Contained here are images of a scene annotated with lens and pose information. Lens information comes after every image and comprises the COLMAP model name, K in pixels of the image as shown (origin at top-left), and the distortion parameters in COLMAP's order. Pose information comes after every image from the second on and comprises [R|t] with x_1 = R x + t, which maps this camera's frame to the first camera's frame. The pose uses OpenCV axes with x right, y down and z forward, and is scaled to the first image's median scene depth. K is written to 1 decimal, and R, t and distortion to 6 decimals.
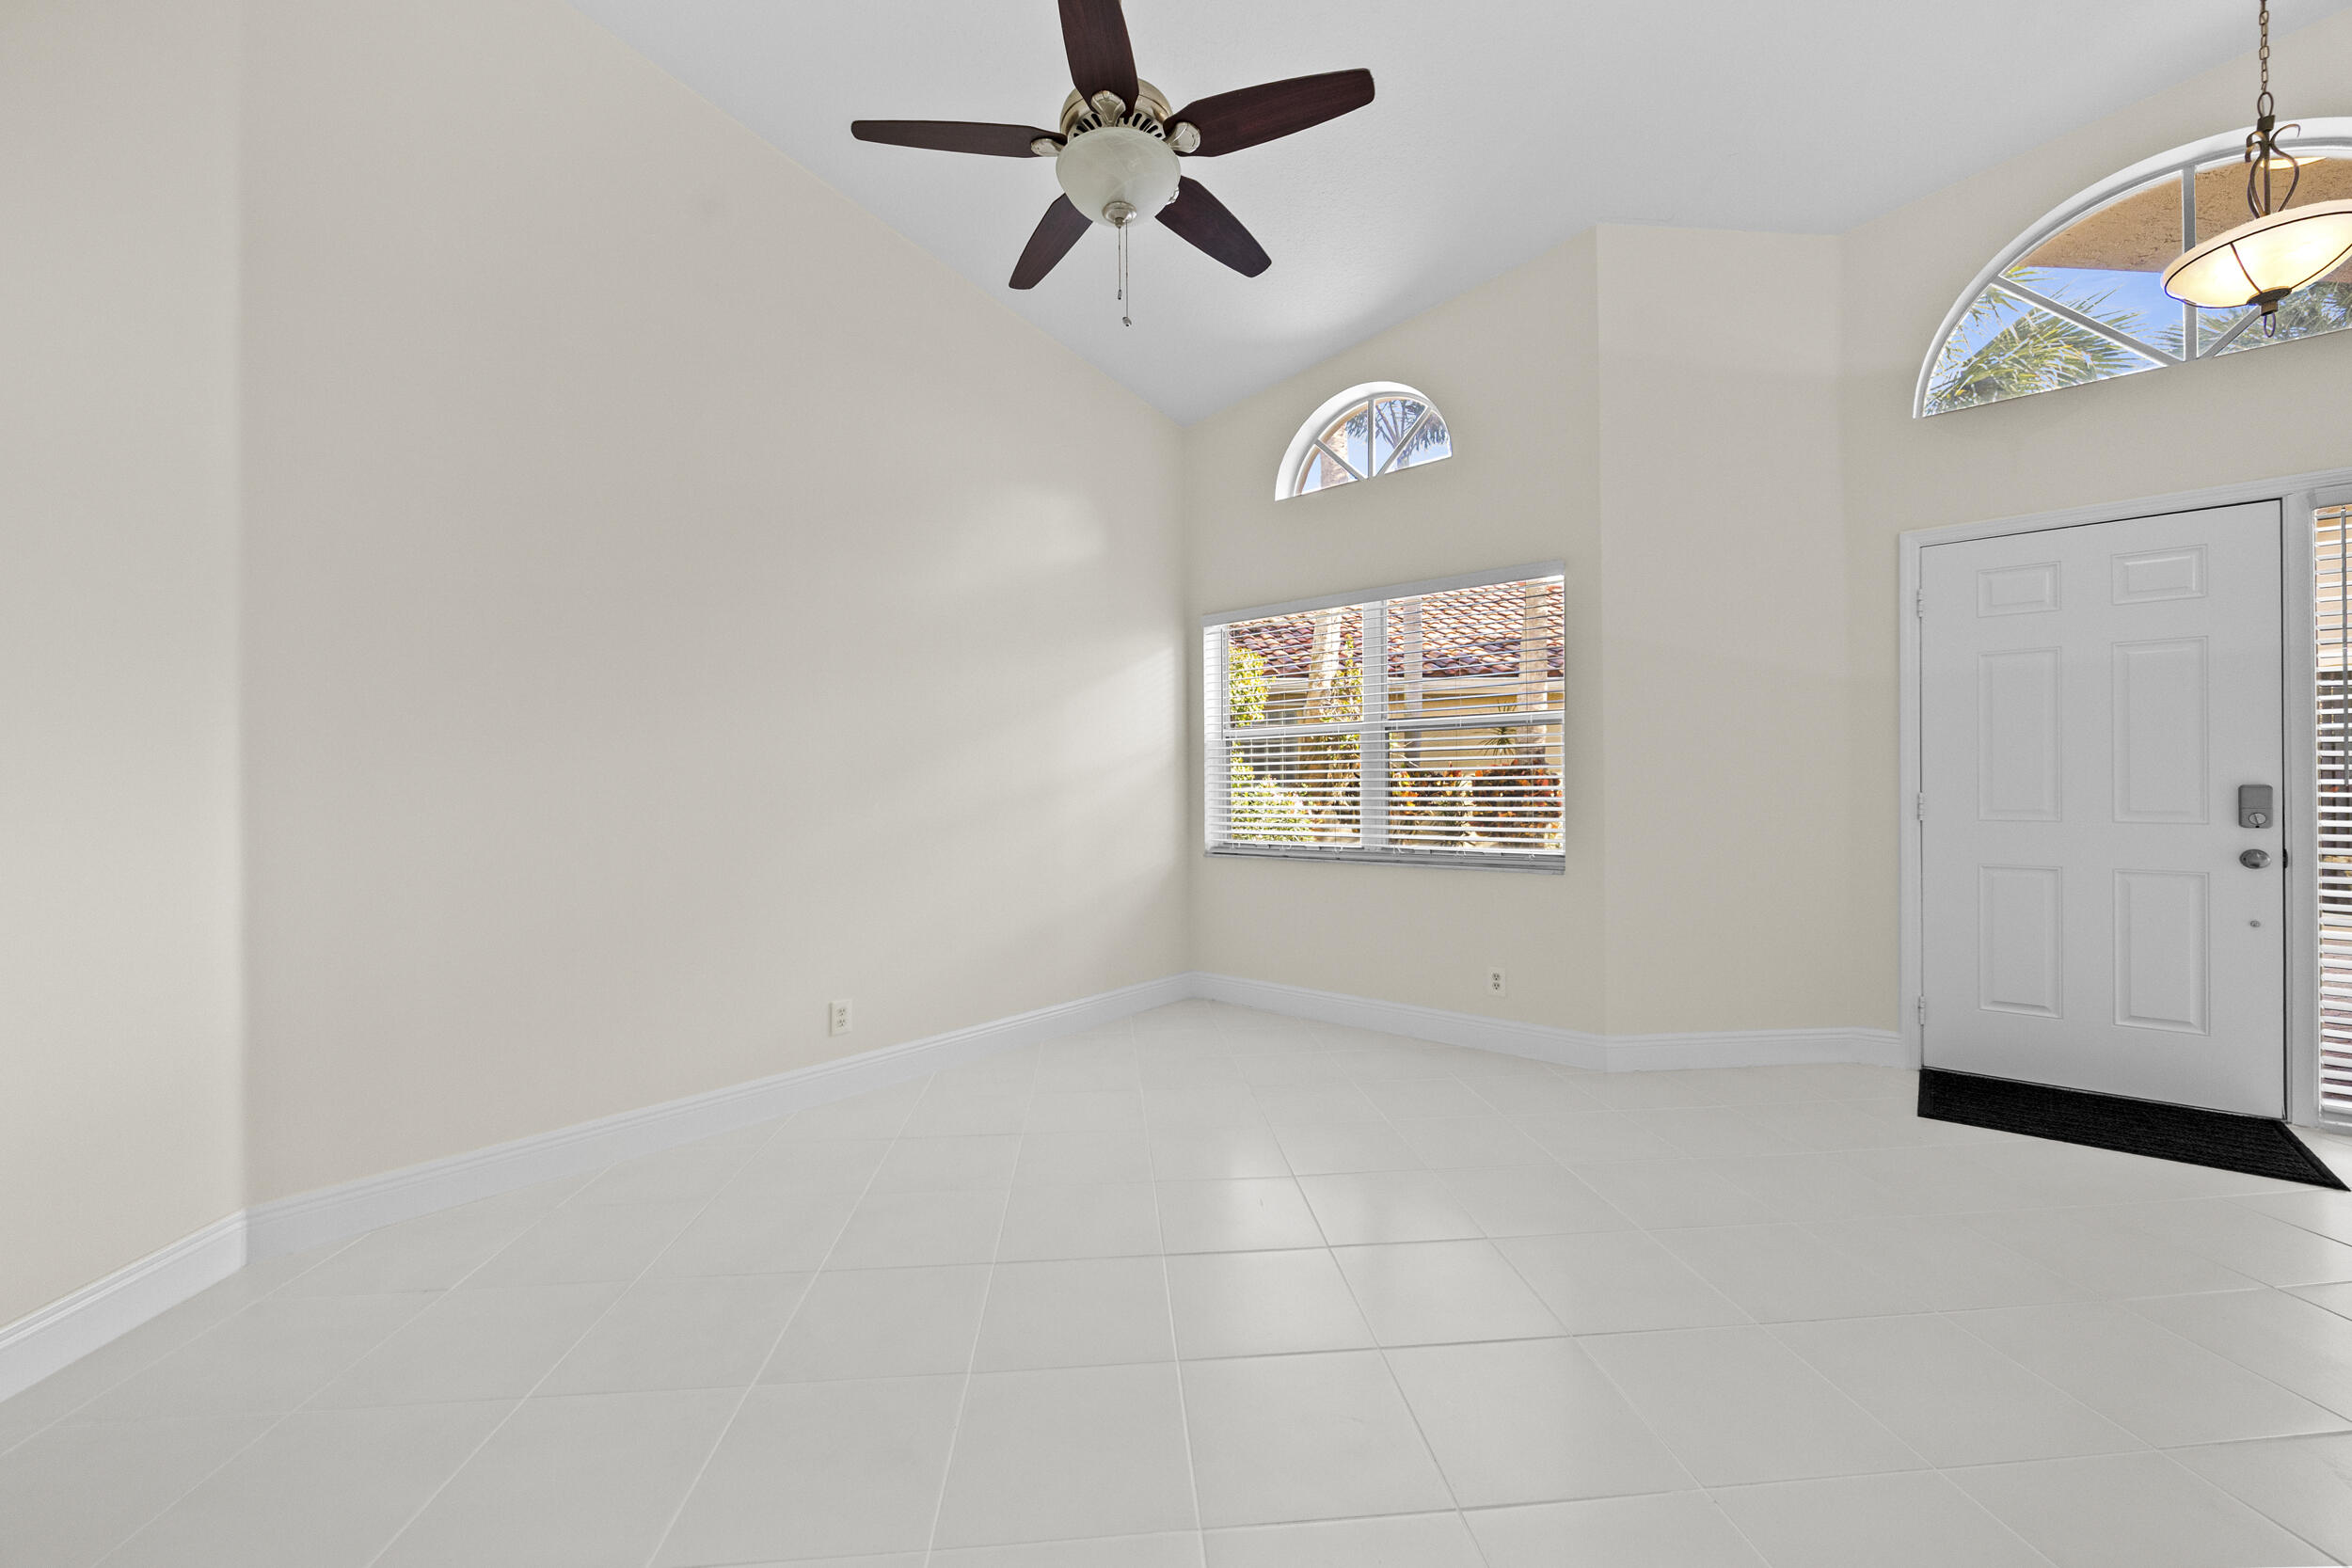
lens RADIAL K [[914.0, 0, 1174.7], [0, 914.0, 789.0], [0, 0, 1]] dist [-0.000026, -0.001056]
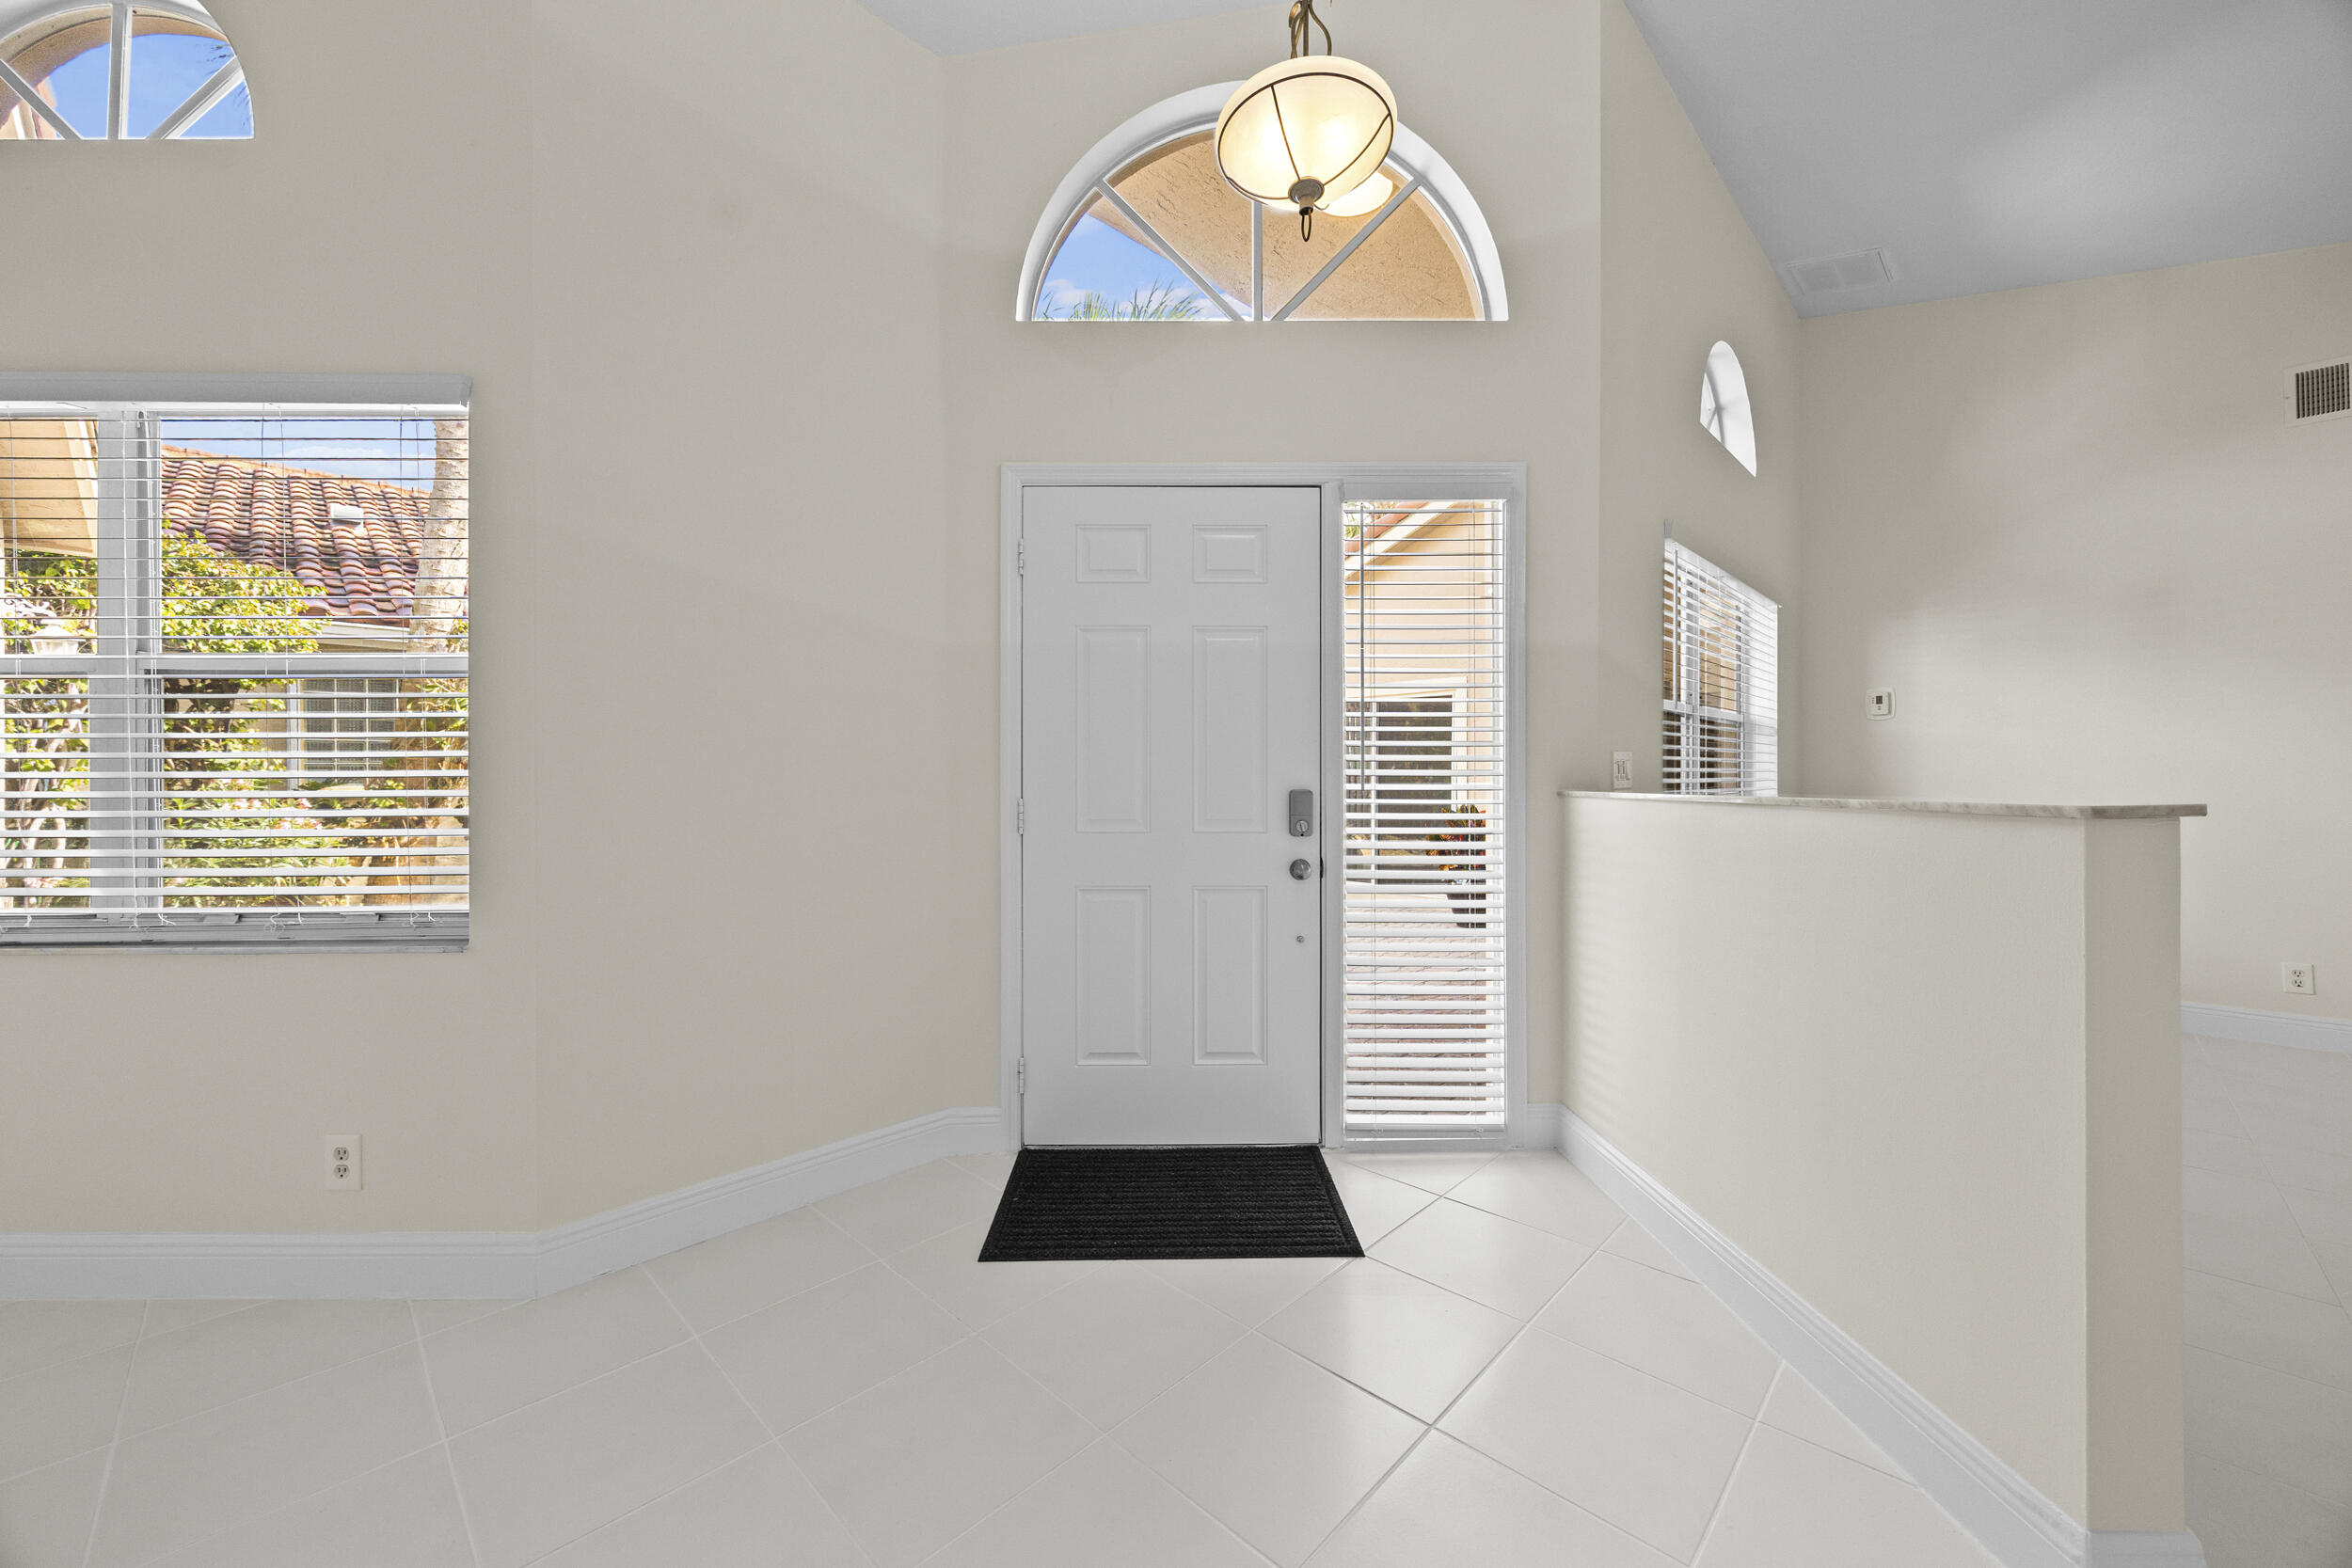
lens RADIAL K [[914.0, 0, 1168.8], [0, 914.0, 786.3], [0, 0, 1]] dist [-0.000026, -0.001056]
pose [[0.760410, 0.003471, 0.649434, 0.412735], [-0.002831, 0.999994, -0.002029, -0.005259], [-0.649437, -0.000296, 0.760415, 0.327581]]
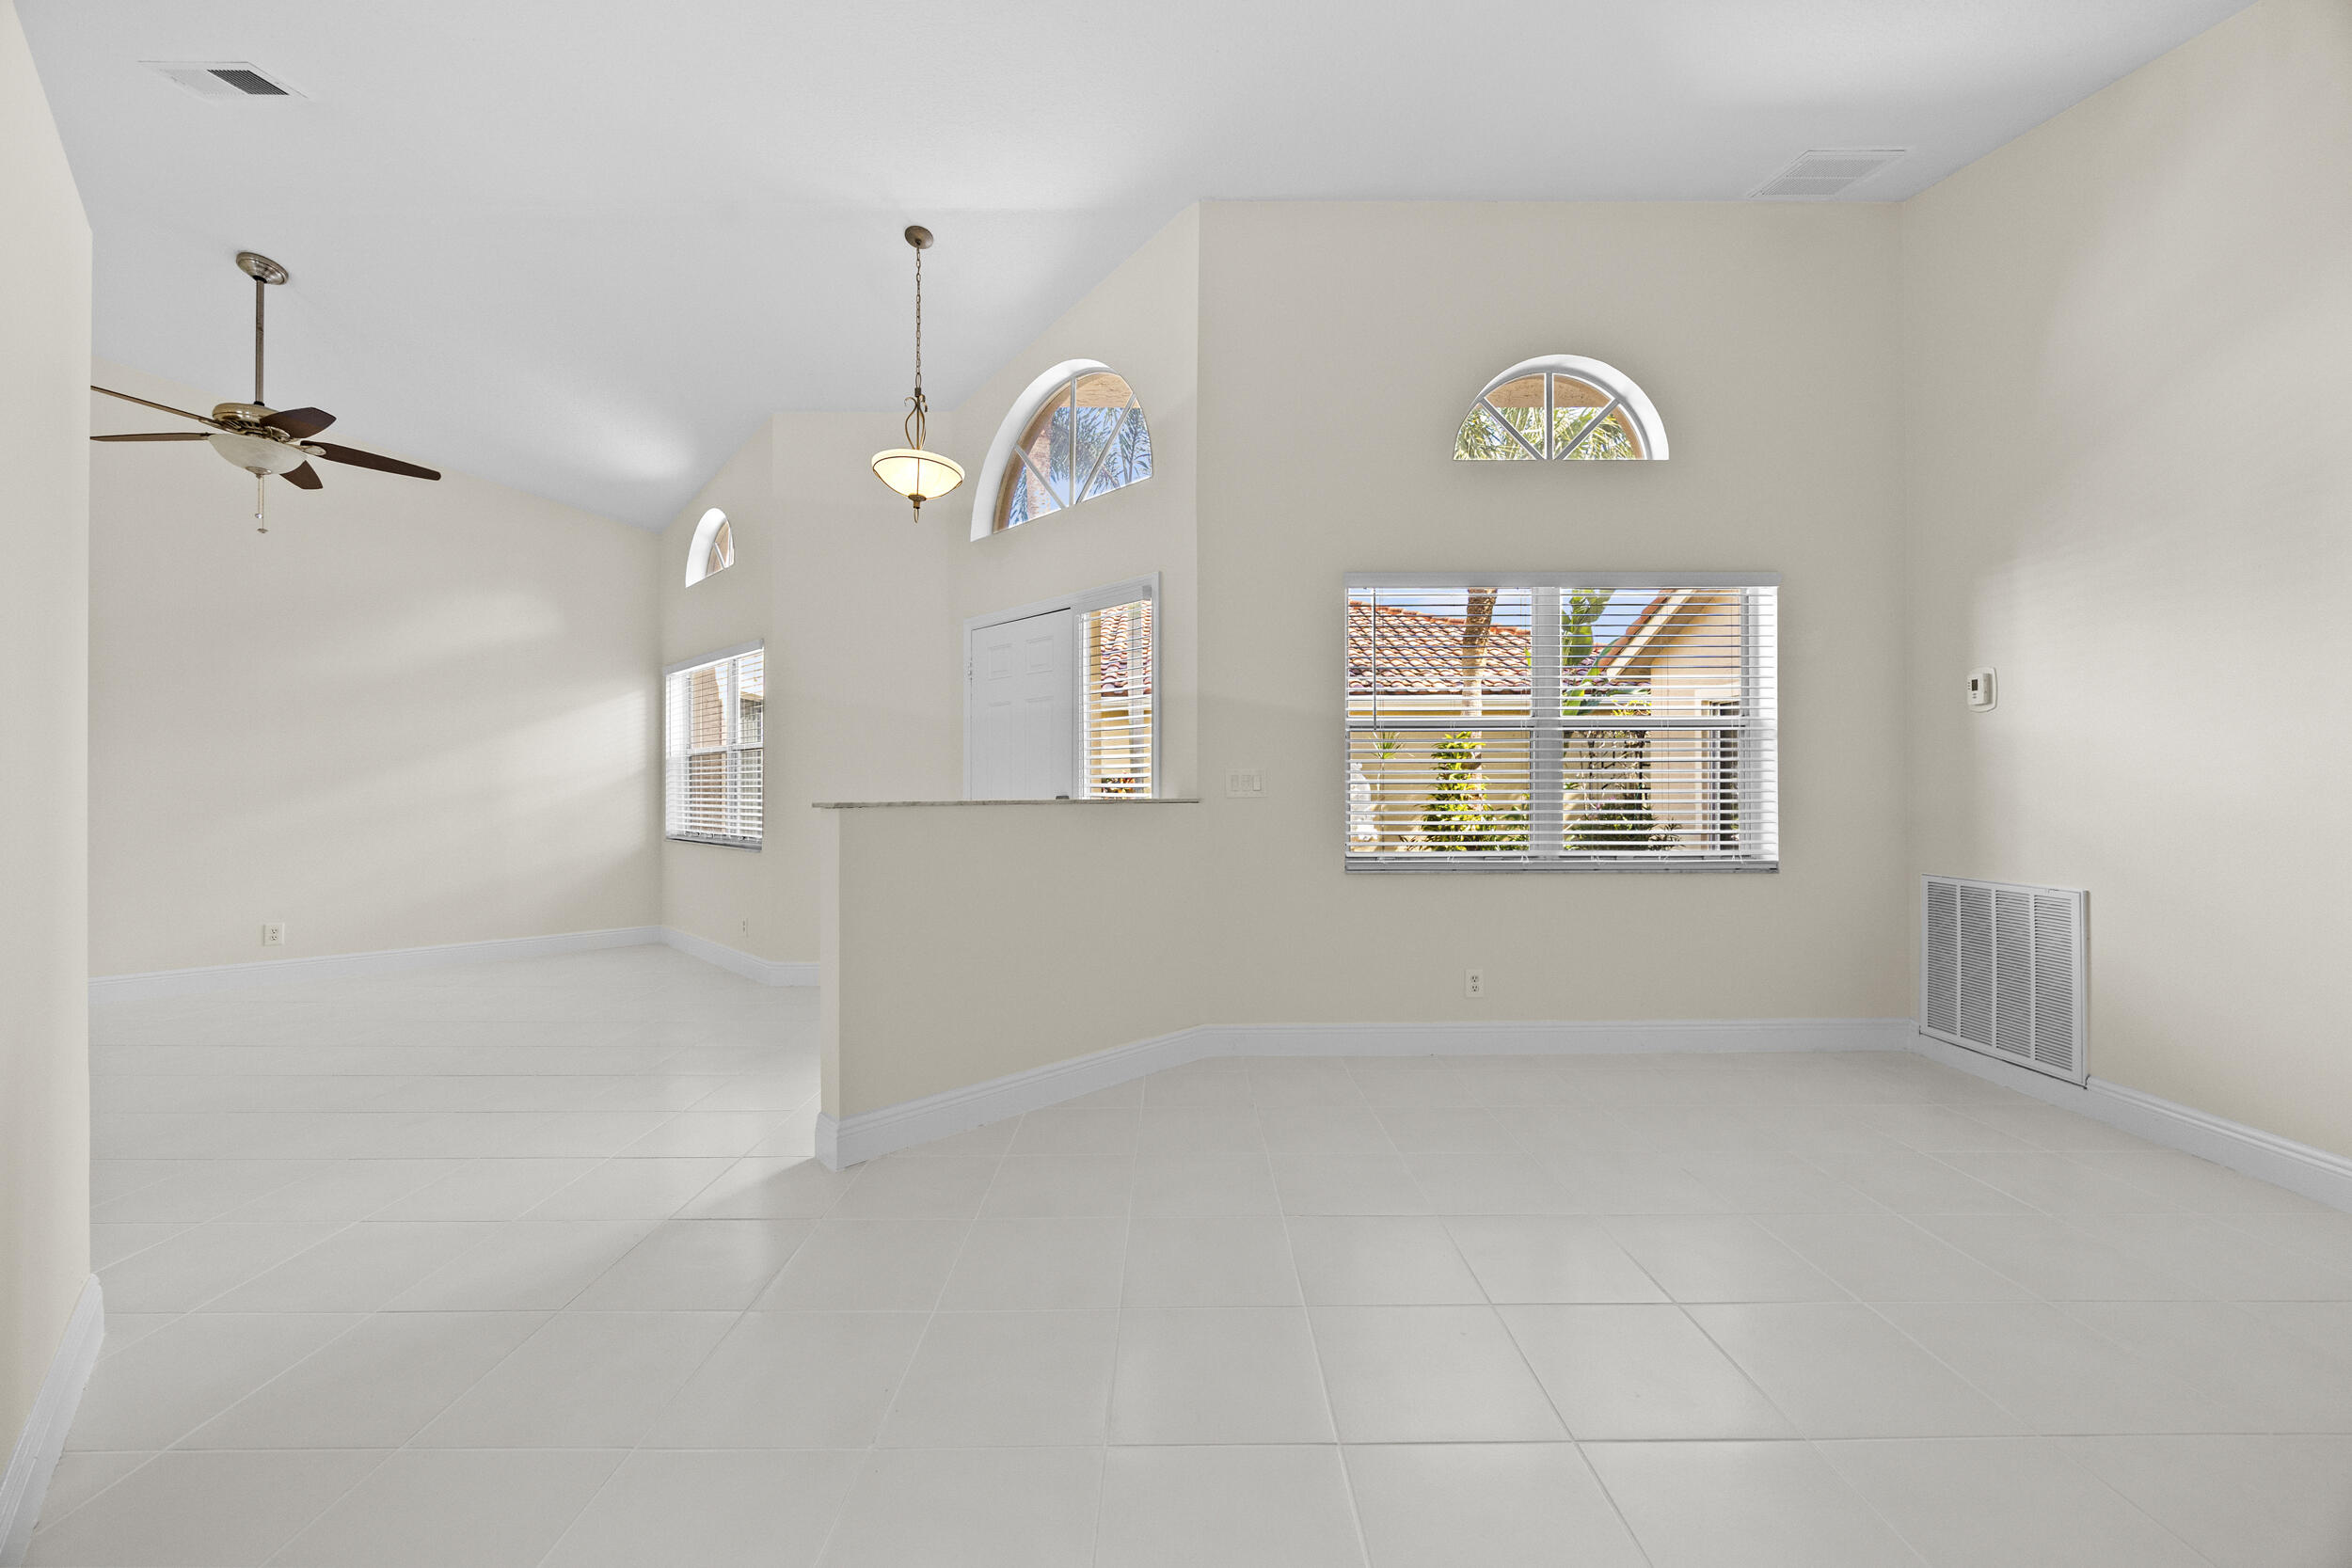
lens RADIAL K [[914.0, 0, 1178.7], [0, 914.0, 780.5], [0, 0, 1]] dist [-0.000026, -0.001056]
pose [[0.995274, 0.008742, -0.096712, 1.319353], [-0.010025, 0.999868, -0.012781, -0.011569], [0.096588, 0.013690, 0.995230, -0.416531]]
